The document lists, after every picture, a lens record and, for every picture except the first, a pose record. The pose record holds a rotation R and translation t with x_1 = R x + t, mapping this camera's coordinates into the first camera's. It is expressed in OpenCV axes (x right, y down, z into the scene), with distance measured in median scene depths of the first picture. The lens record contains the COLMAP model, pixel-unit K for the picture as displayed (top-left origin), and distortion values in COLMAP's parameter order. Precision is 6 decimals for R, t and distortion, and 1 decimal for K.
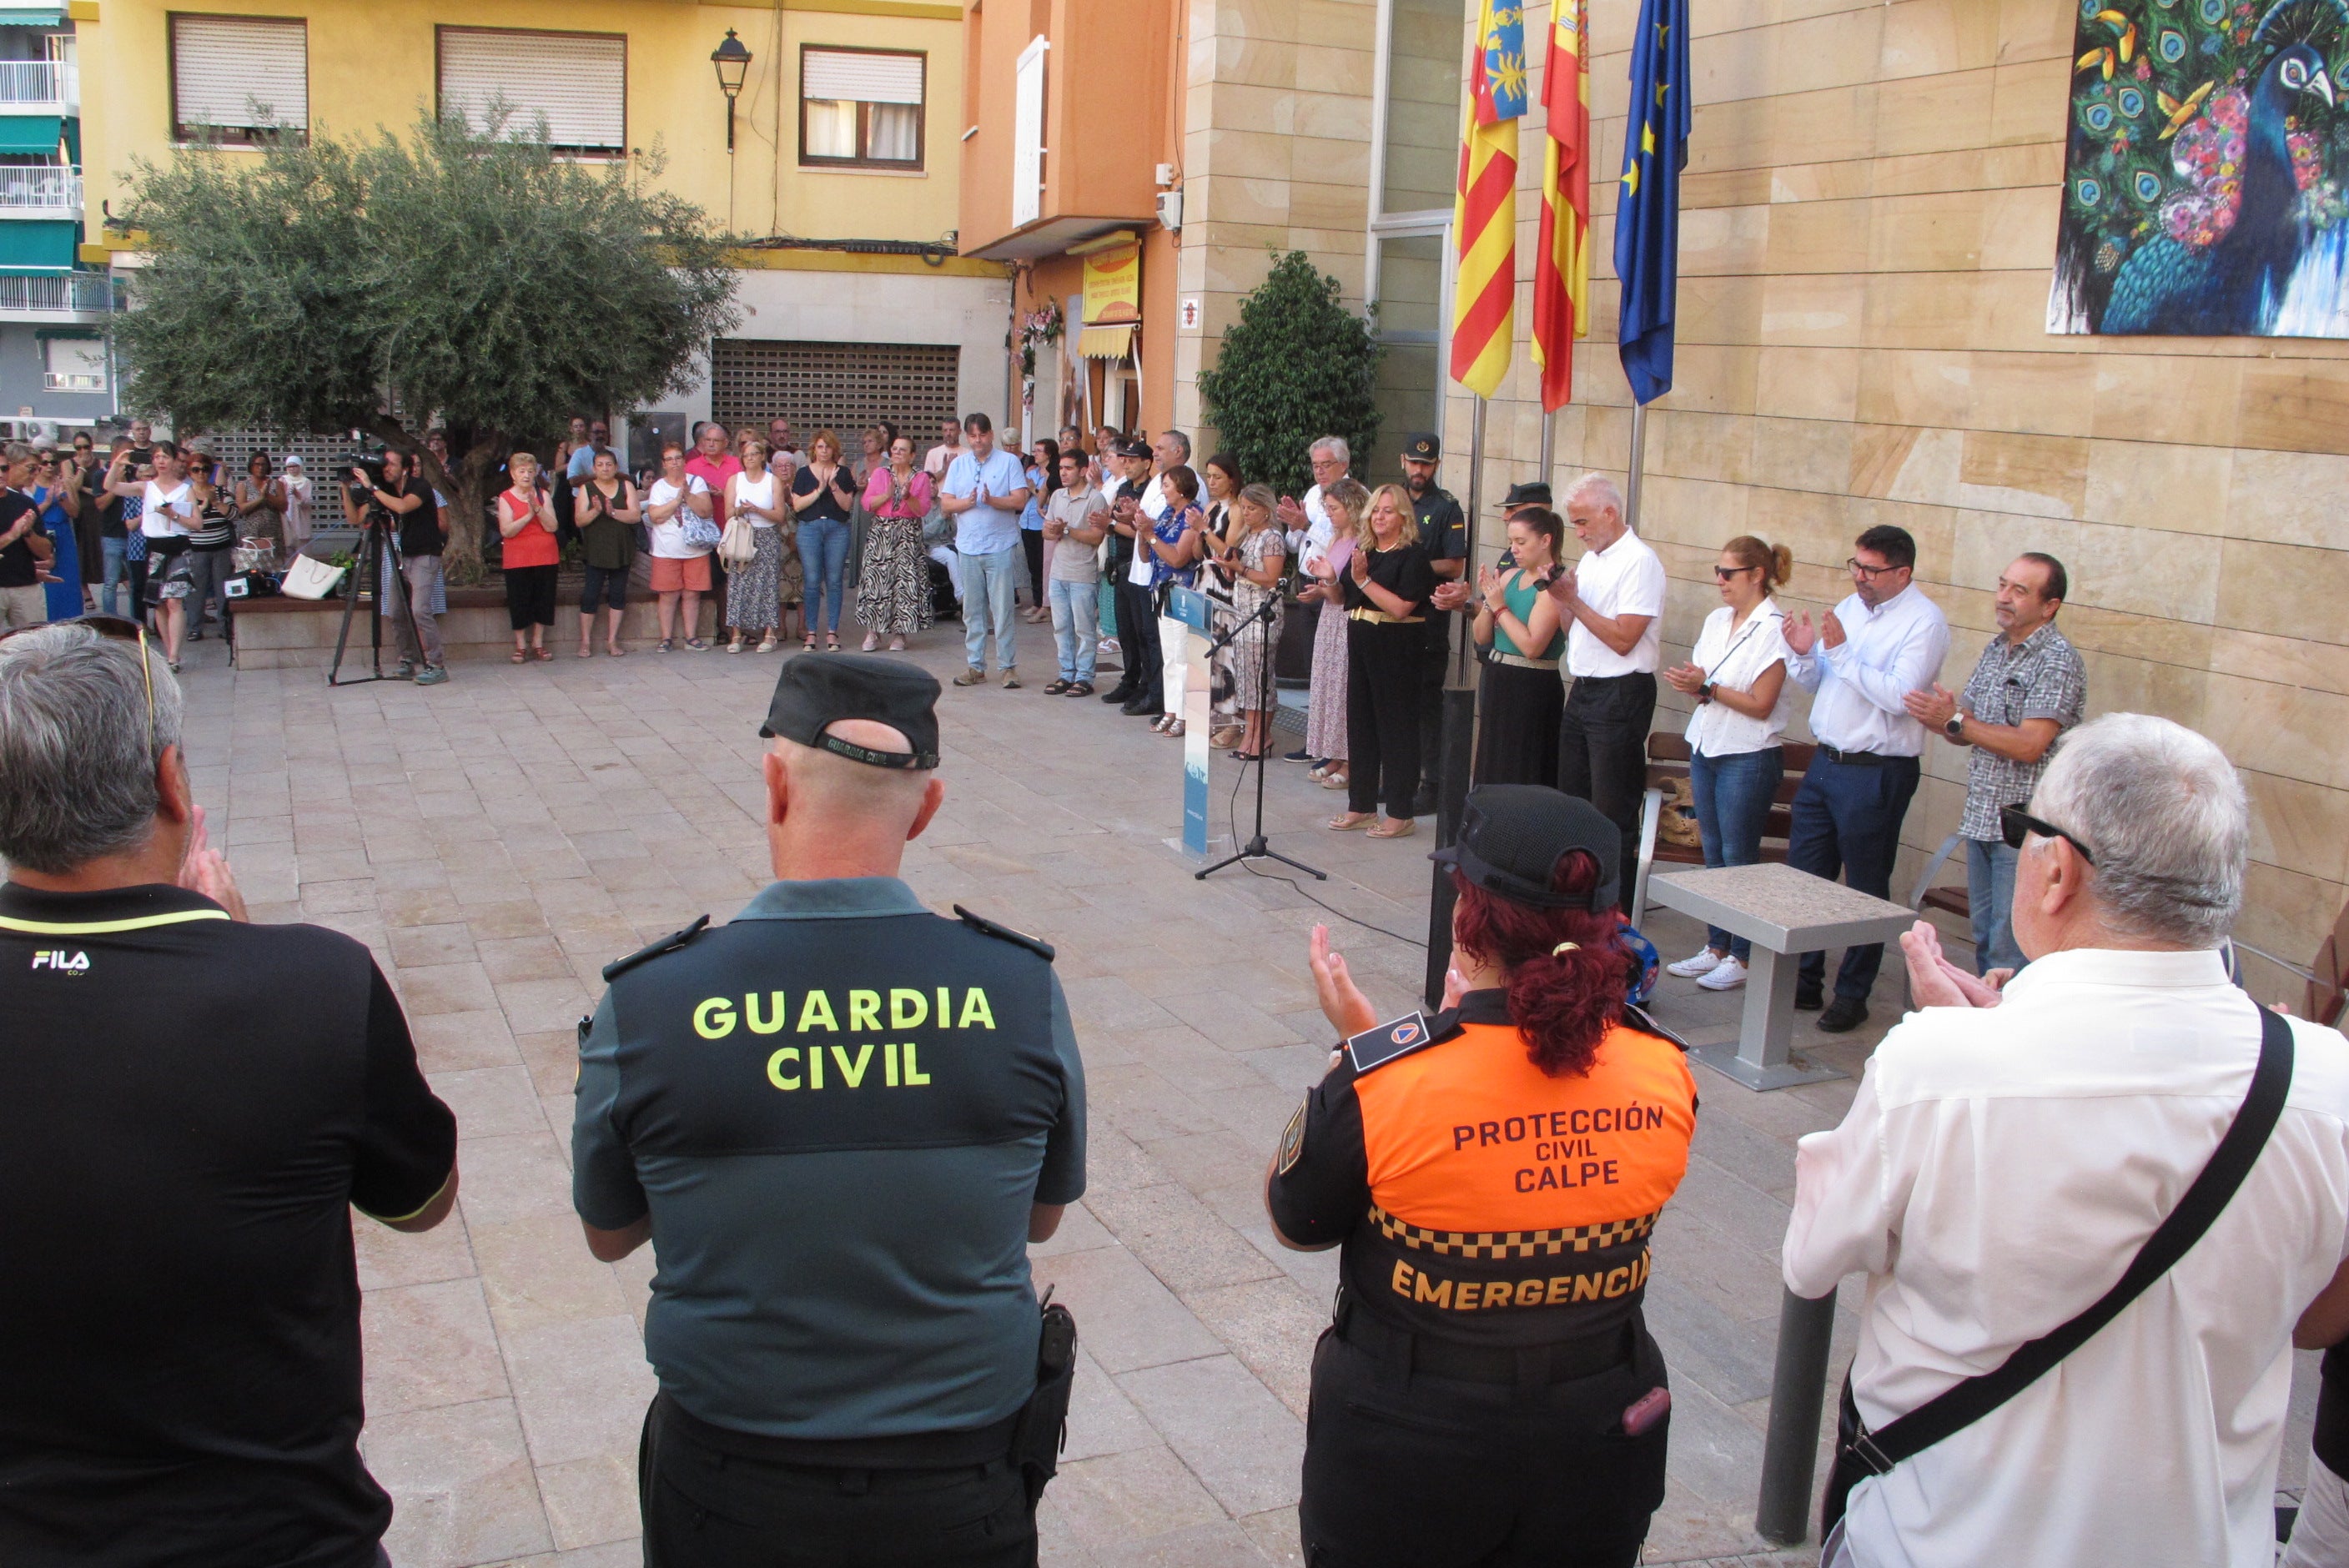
lens RADIAL K [[1958.4, 0, 1165.0], [0, 1958.4, 718.3], [0, 0, 1]] dist [-0.139721, 0.098639]
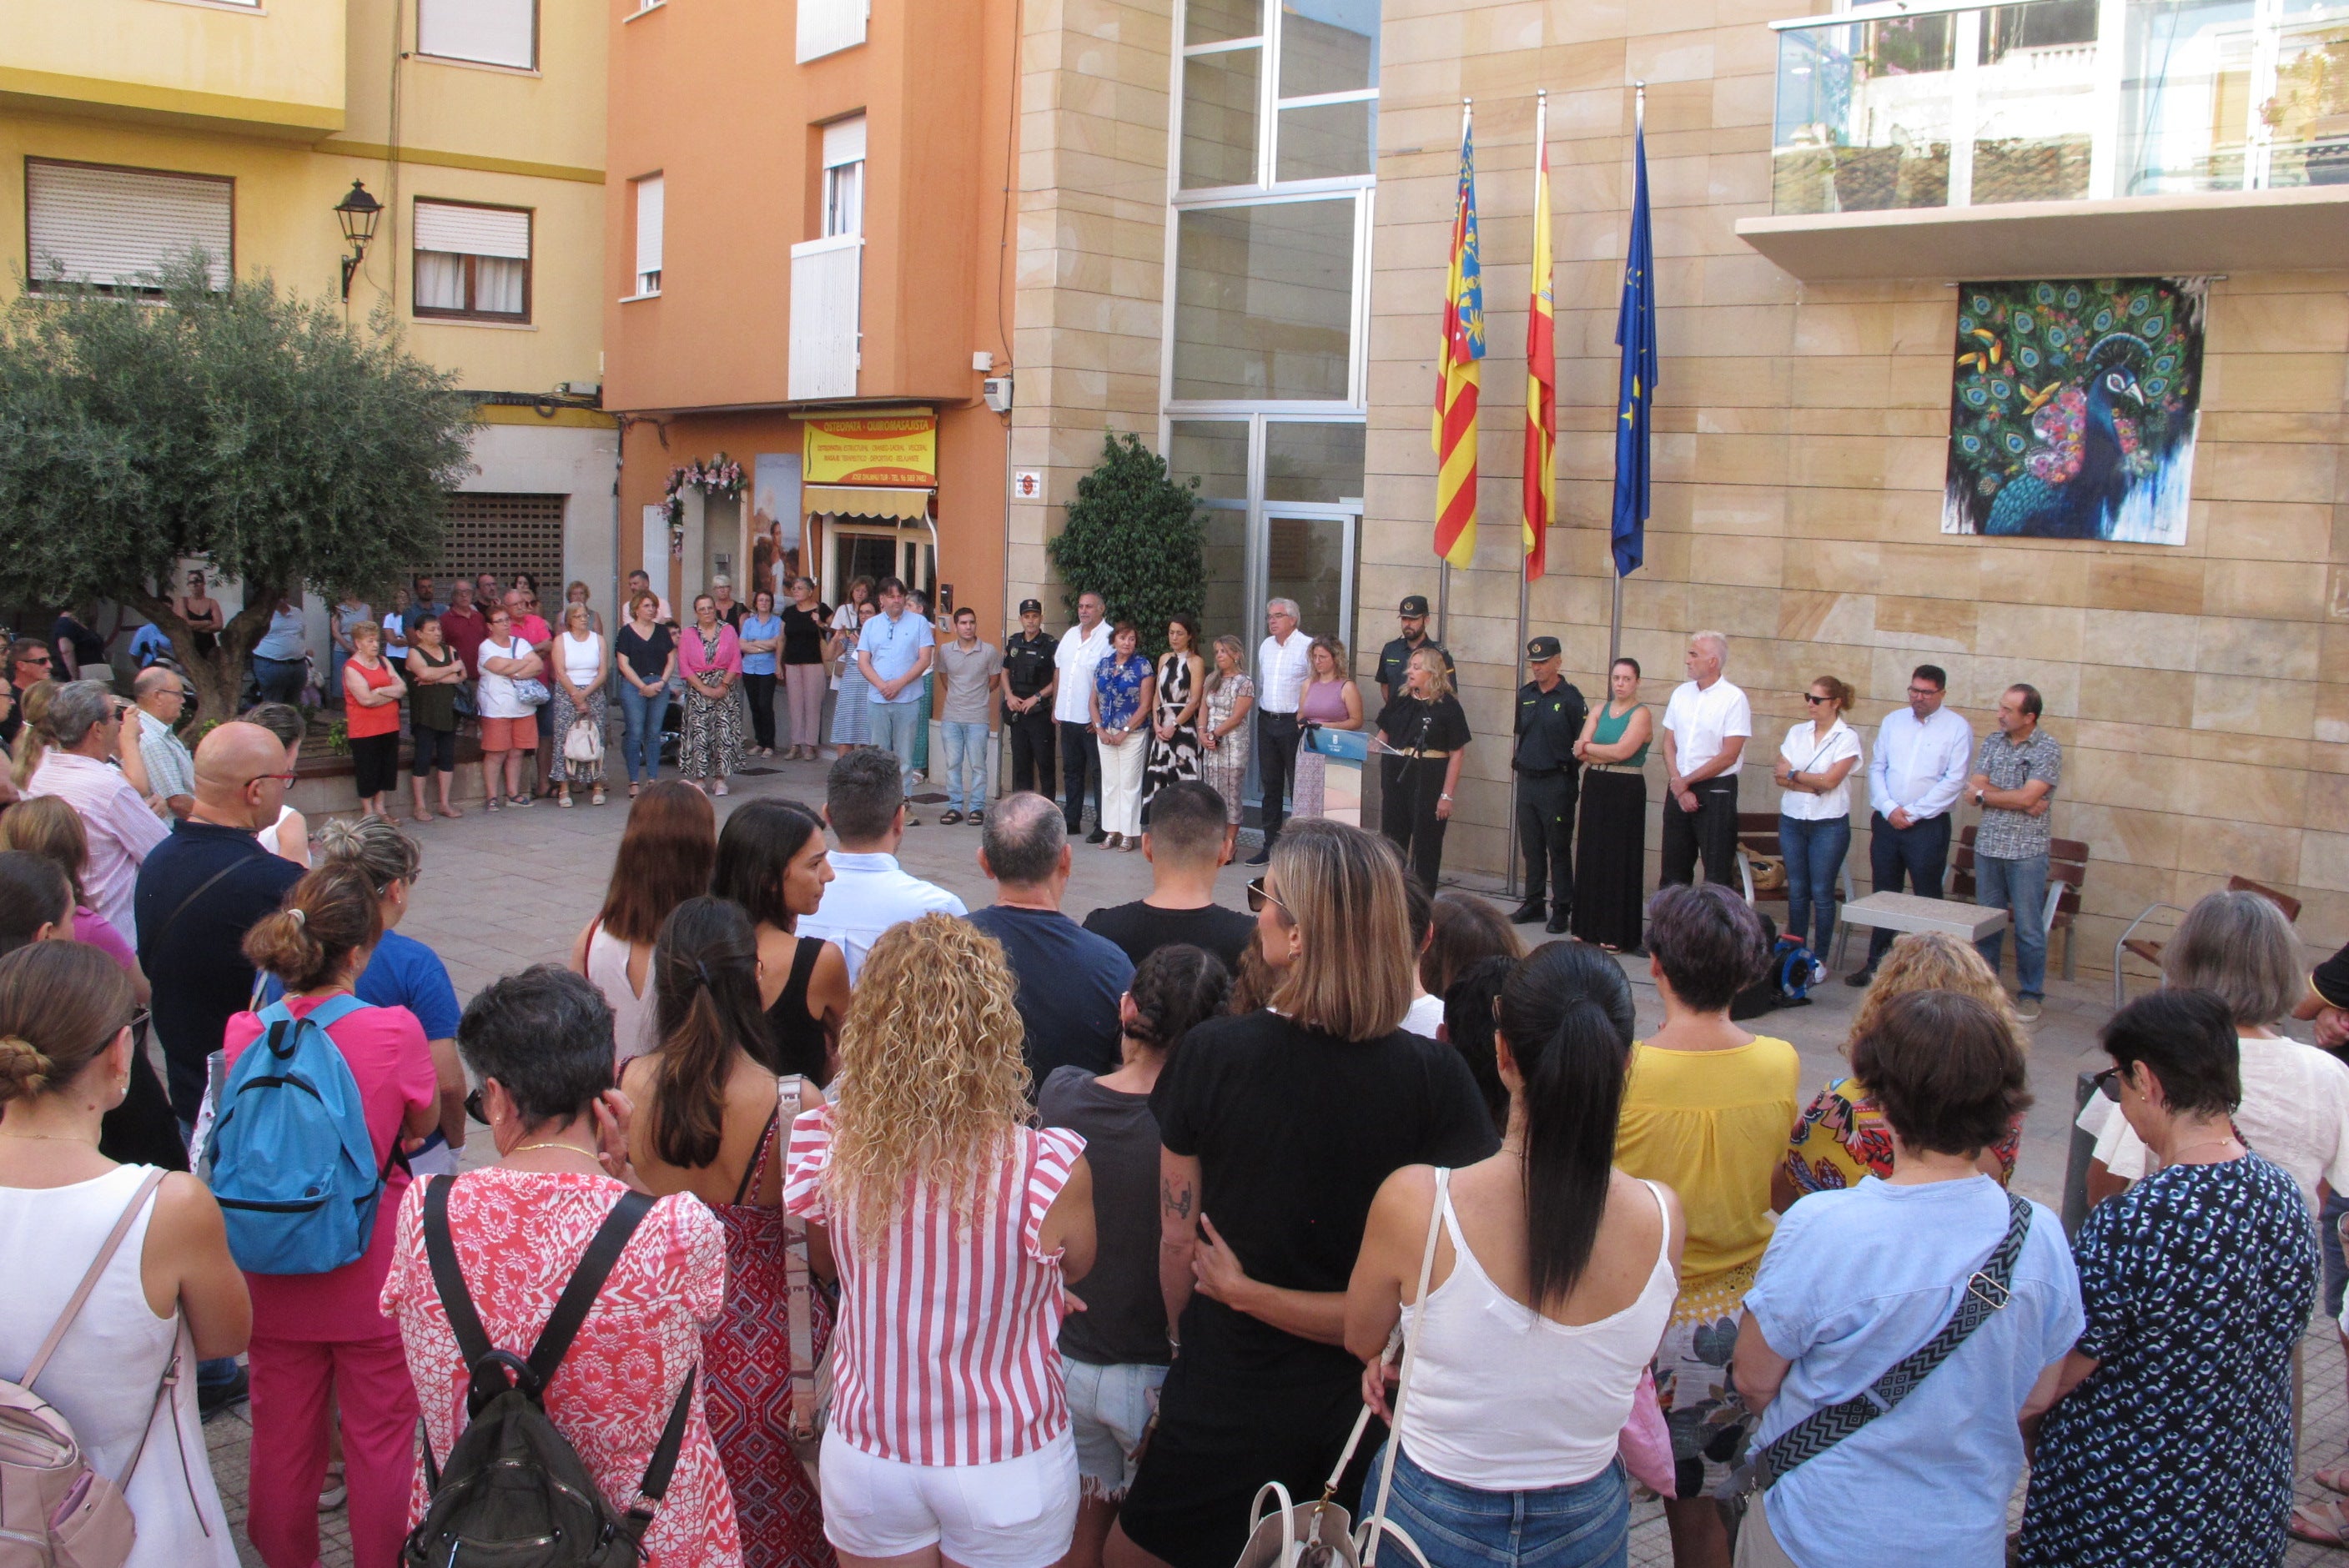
lens RADIAL K [[1958.4, 0, 1158.7], [0, 1958.4, 722.1], [0, 0, 1]] dist [-0.139721, 0.098639]
pose [[0.910250, -0.052242, 0.410749, -0.616273], [0.072812, 0.996746, -0.034583, -0.034989], [-0.407606, 0.061387, 0.911092, -0.115755]]
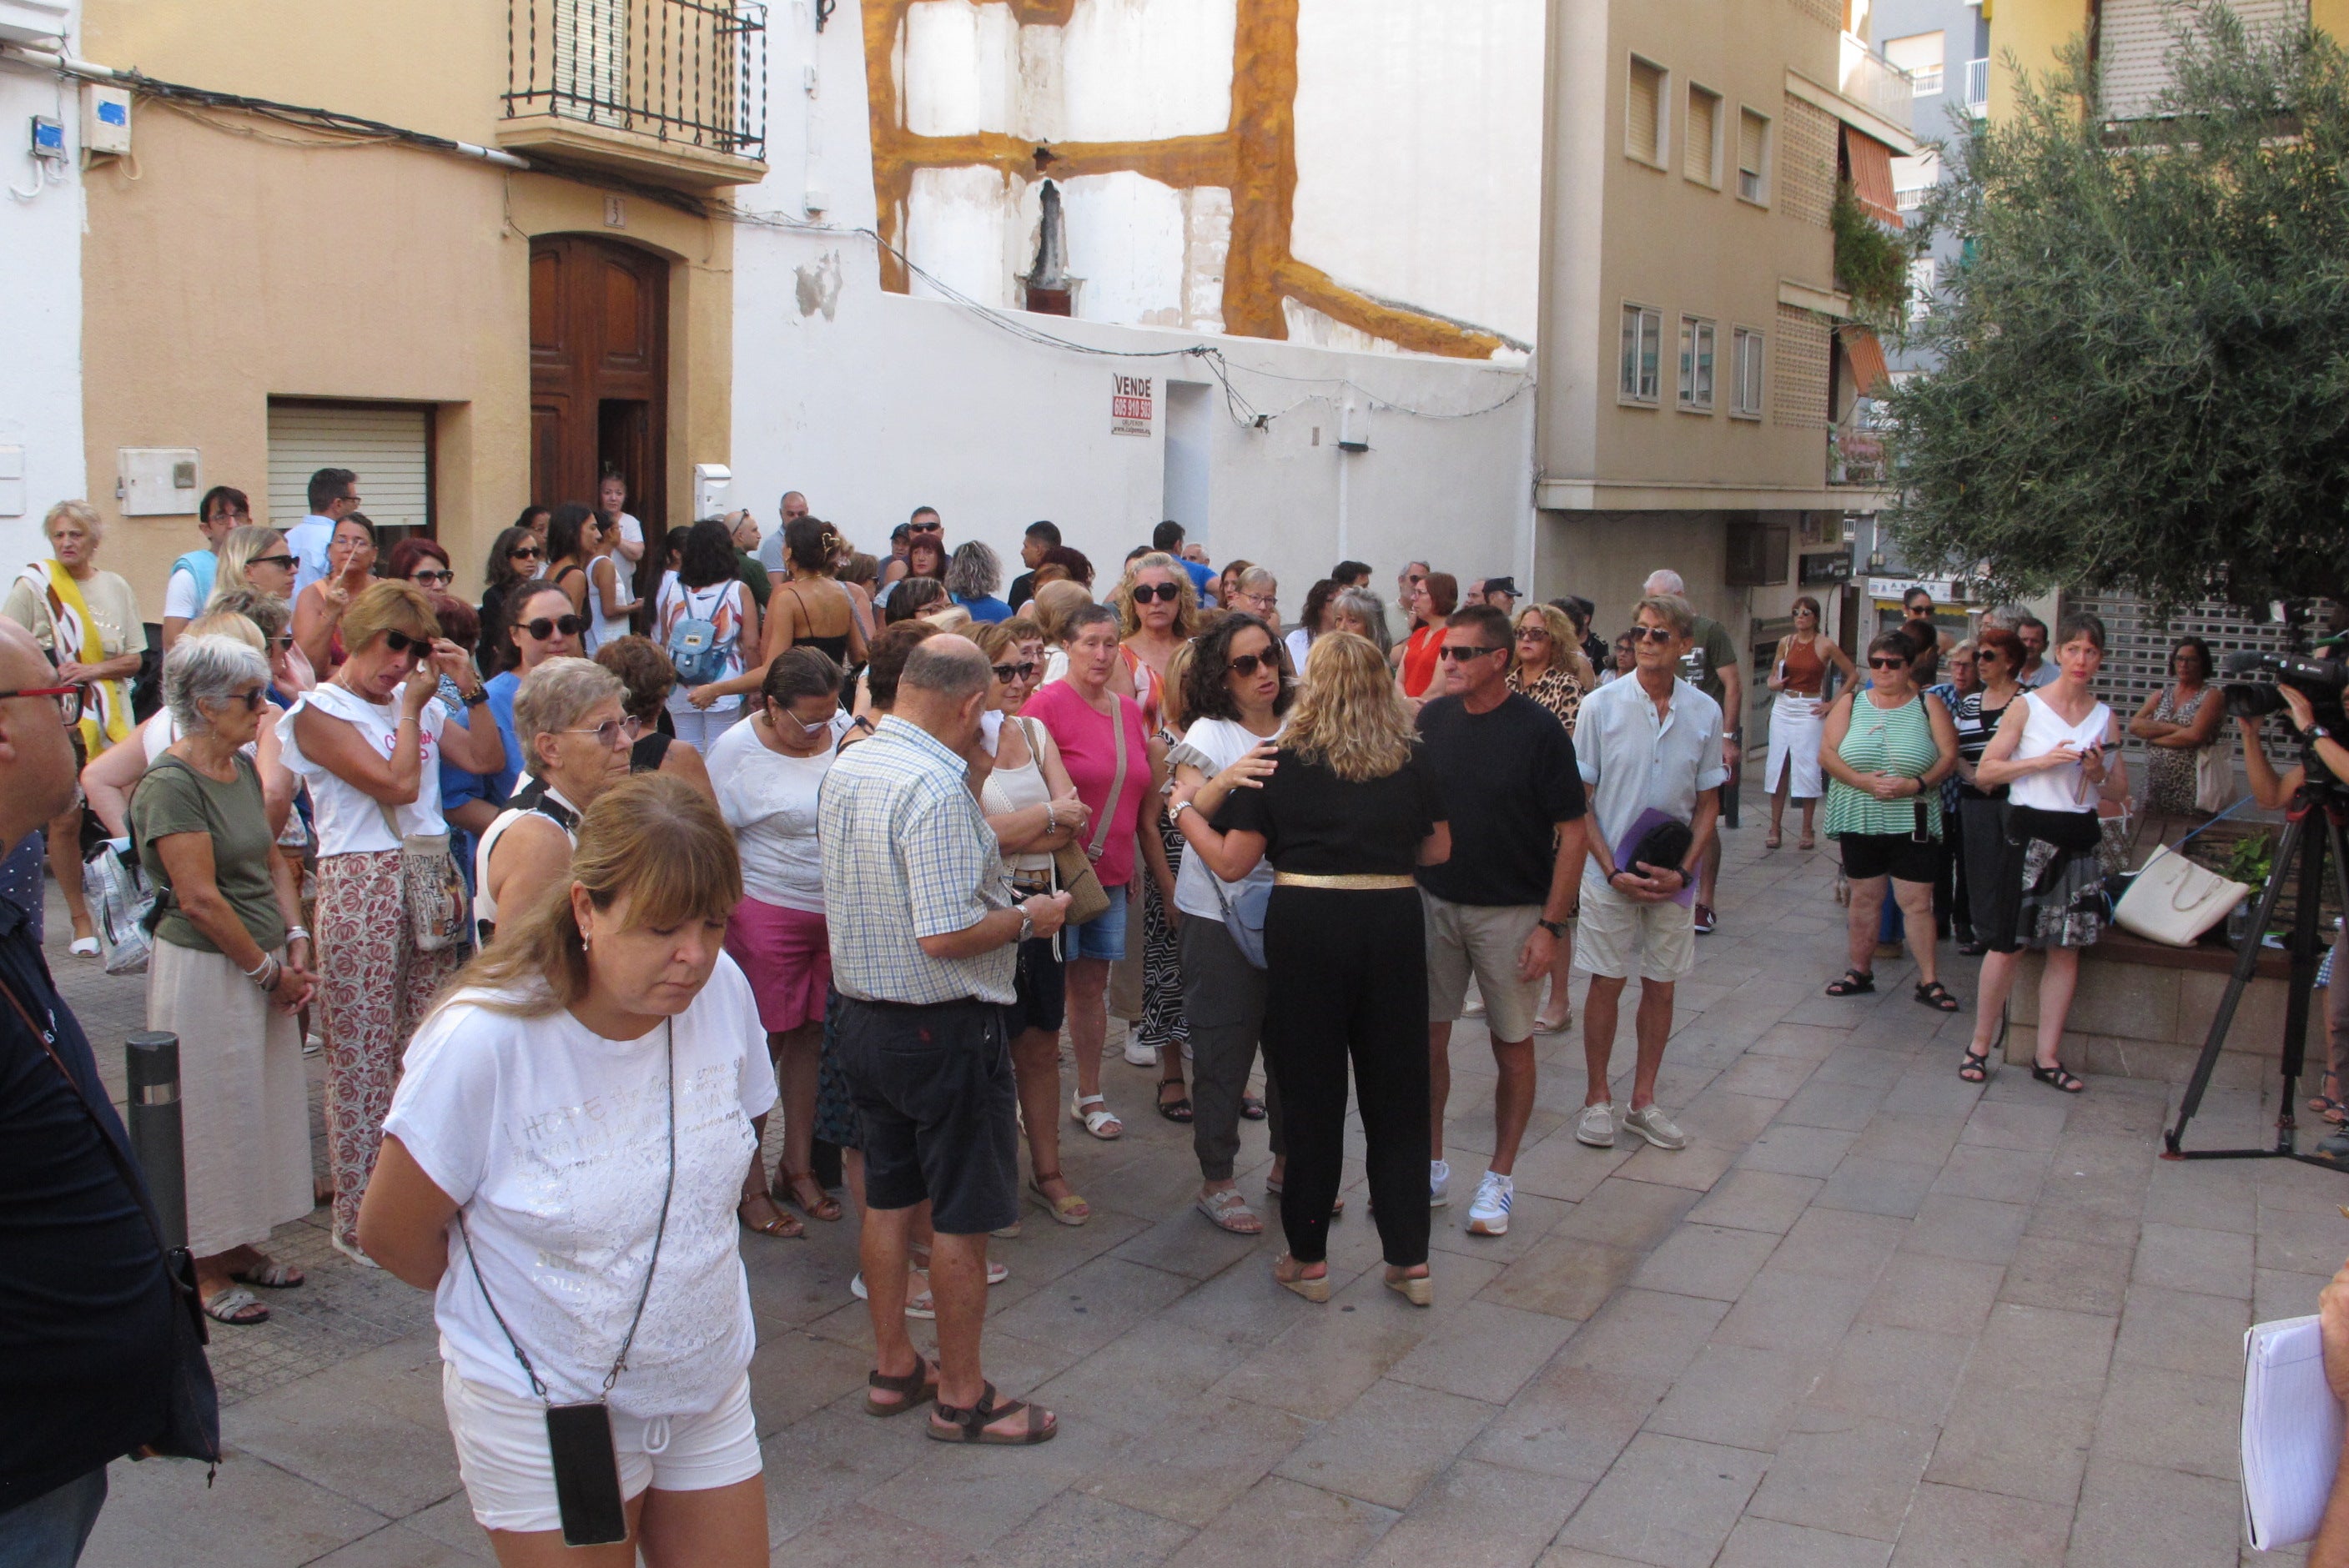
lens RADIAL K [[2149.8, 0, 1186.5], [0, 2149.8, 716.7], [0, 0, 1]] dist [-0.132827, 0.078108]
pose [[0.604507, 0.063900, -0.794033, -0.288985], [-0.139490, 0.989868, -0.026536, -0.112913], [0.784292, 0.126801, 0.607295, 0.762727]]
